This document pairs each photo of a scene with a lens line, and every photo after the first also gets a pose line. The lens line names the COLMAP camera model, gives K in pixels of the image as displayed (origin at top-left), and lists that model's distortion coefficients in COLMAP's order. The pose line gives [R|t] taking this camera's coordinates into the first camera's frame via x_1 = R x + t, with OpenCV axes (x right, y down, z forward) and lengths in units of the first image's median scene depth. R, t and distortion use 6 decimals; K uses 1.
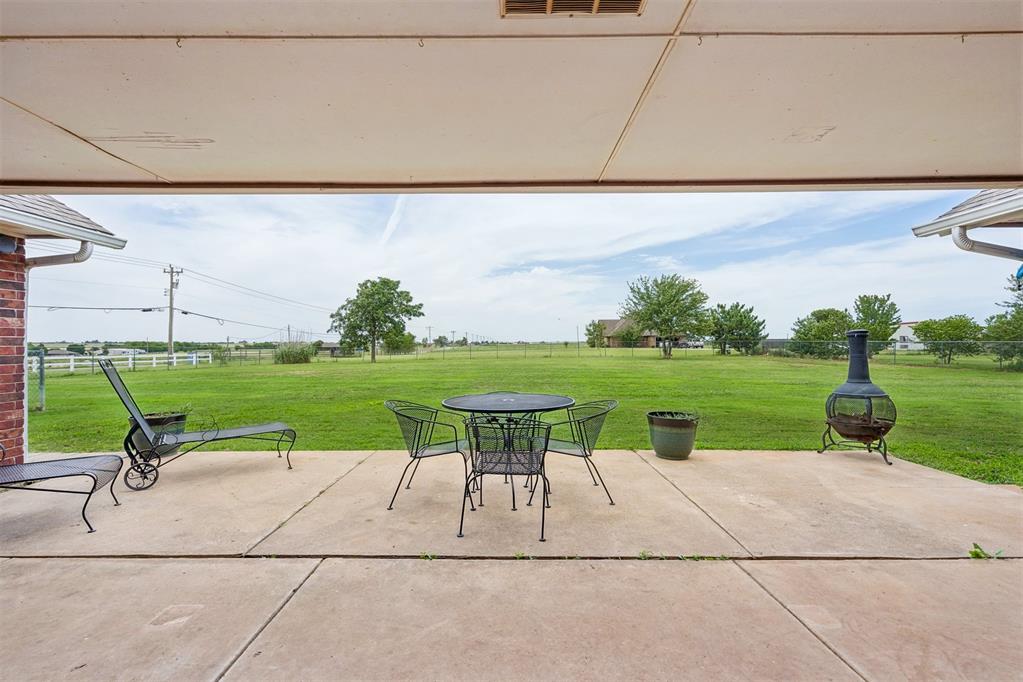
lens RADIAL K [[465.5, 0, 506.8], [0, 465.5, 341.7], [0, 0, 1]] dist [-0.002401, 0.000392]
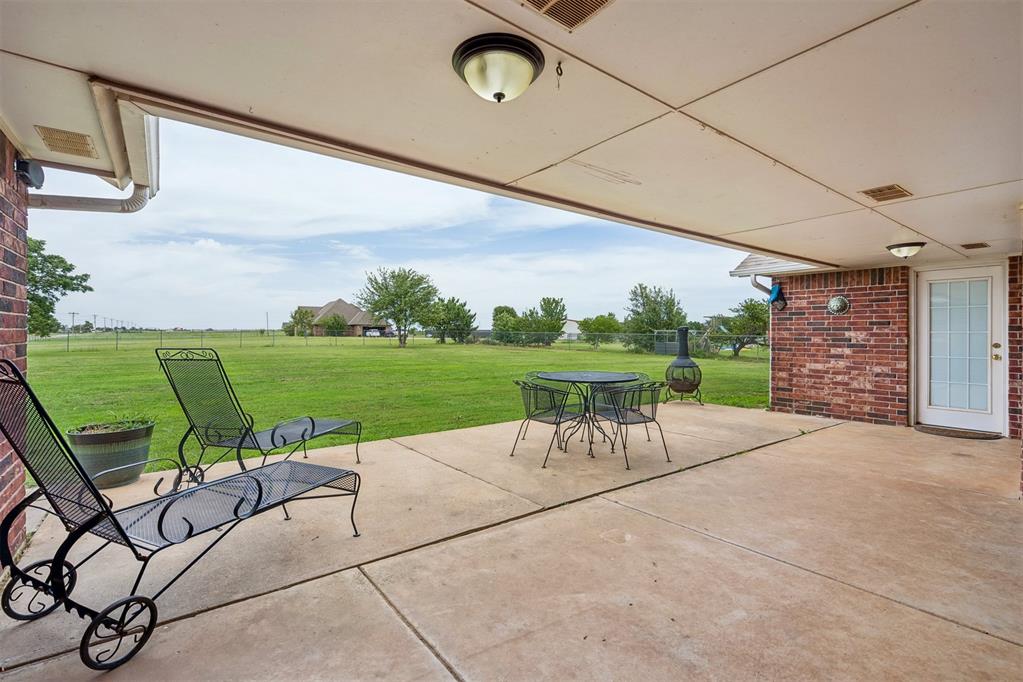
lens RADIAL K [[467.2, 0, 516.3], [0, 467.2, 331.5], [0, 0, 1]] dist [-0.009680, 0.000284]
pose [[0.790132, 0.012149, 0.612817, -0.101818], [-0.013091, 0.999910, -0.002943, 0.000788], [-0.612797, -0.005697, 0.790220, 0.007800]]
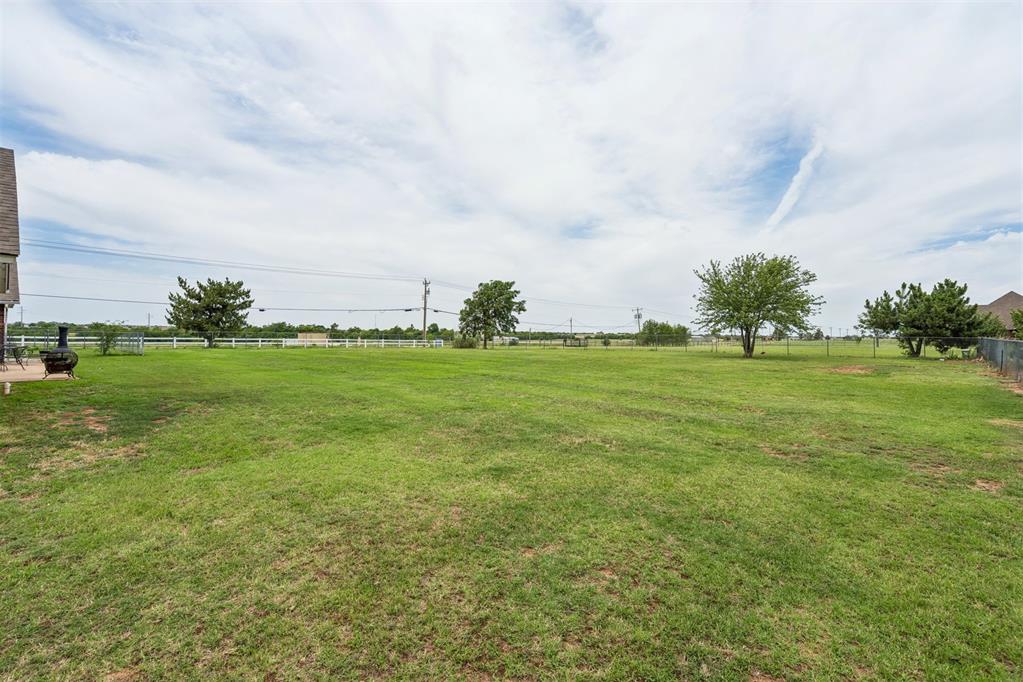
lens RADIAL K [[464.3, 0, 512.1], [0, 464.3, 335.5], [0, 0, 1]] dist [0.000029, 0.000106]
pose [[0.732588, 0.015778, -0.680490, 0.618160], [-0.014902, 0.999863, 0.007141, -0.001186], [0.680510, 0.004909, 0.732723, 0.139919]]
